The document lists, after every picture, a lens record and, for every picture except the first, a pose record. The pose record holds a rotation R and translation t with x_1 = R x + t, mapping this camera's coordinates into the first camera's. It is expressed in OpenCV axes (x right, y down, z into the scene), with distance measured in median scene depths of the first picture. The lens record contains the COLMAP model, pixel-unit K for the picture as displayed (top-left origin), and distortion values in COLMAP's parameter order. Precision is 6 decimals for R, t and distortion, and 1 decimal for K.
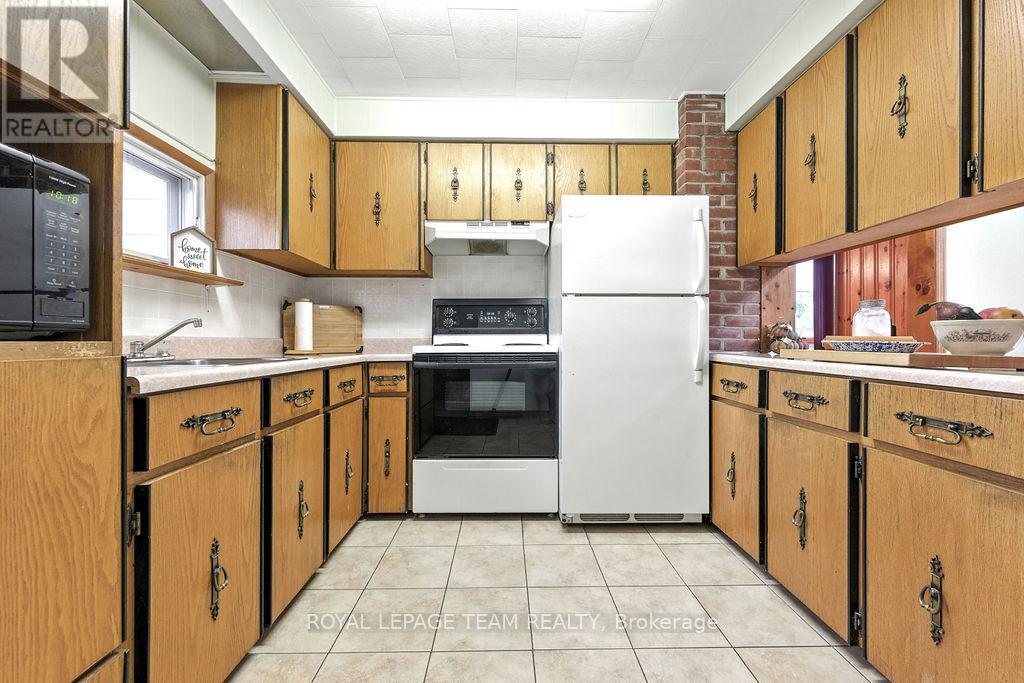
lens RADIAL K [[399.1, 0, 513.2], [0, 399.1, 340.6], [0, 0, 1]] dist [0.002538, -0.000271]
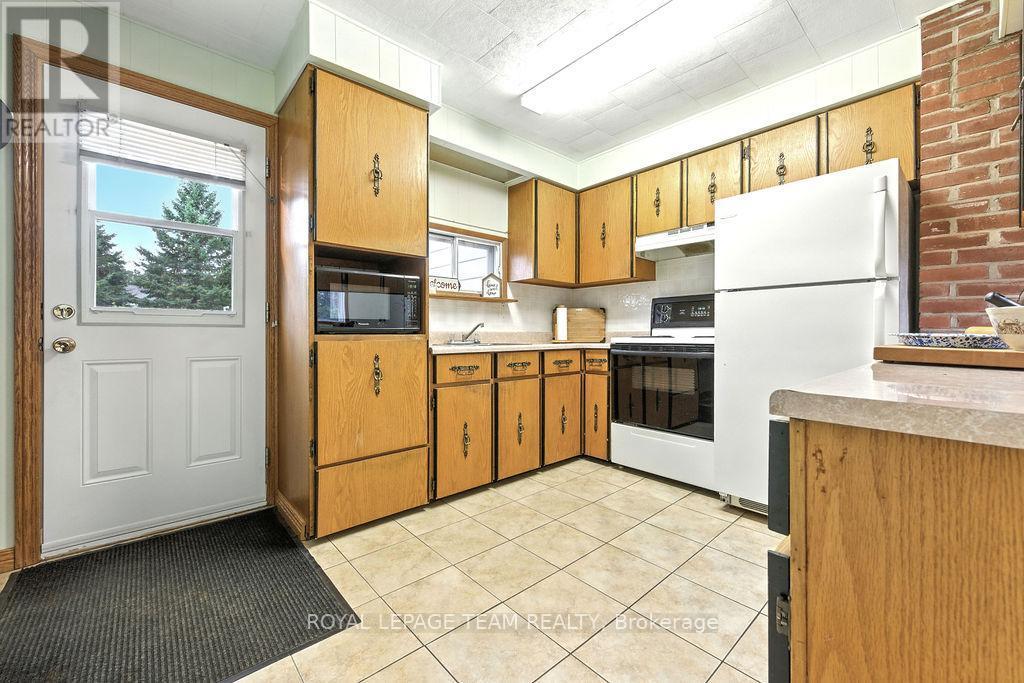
lens RADIAL K [[408.7, 0, 511.8], [0, 408.7, 334.3], [0, 0, 1]] dist [-0.000810, -0.000274]
pose [[0.651984, -0.000474, -0.758233, 0.573721], [0.002884, 0.999994, 0.001854, -0.001084], [0.758227, -0.003395, 0.651982, -0.148166]]
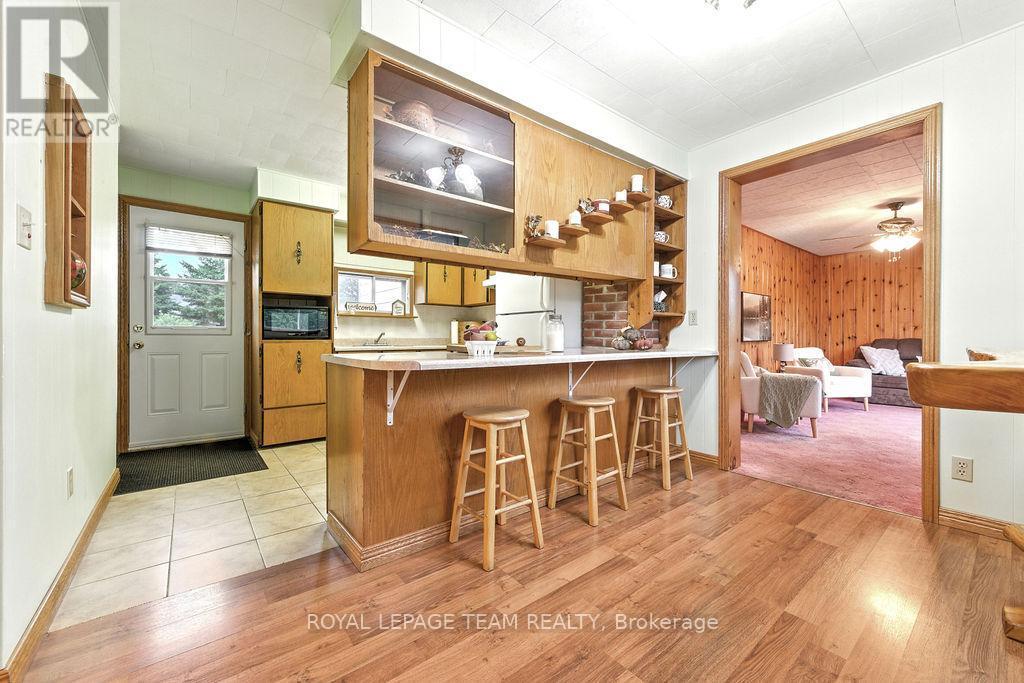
lens RADIAL K [[403.8, 0, 513.0], [0, 403.8, 339.0], [0, 0, 1]] dist [-0.000988, -0.000099]
pose [[0.610169, 0.000320, -0.792271, 1.581821], [0.001522, 0.999998, 0.001576, -0.004685], [0.792270, -0.002168, 0.610167, -0.092640]]
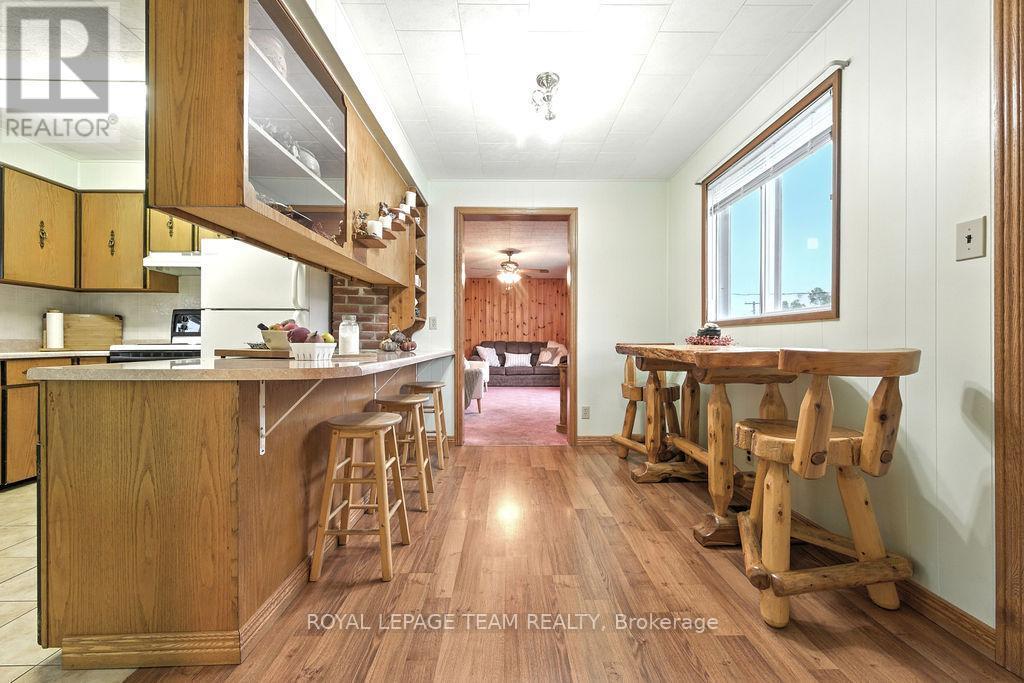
lens RADIAL K [[406.3, 0, 512.0], [0, 406.3, 341.5], [0, 0, 1]] dist [0.000915, 0.000032]
pose [[0.999999, 0.000654, -0.000978, 1.156462], [-0.000651, 0.999995, 0.002995, -0.004760], [0.000980, -0.002995, 0.999995, -0.421026]]
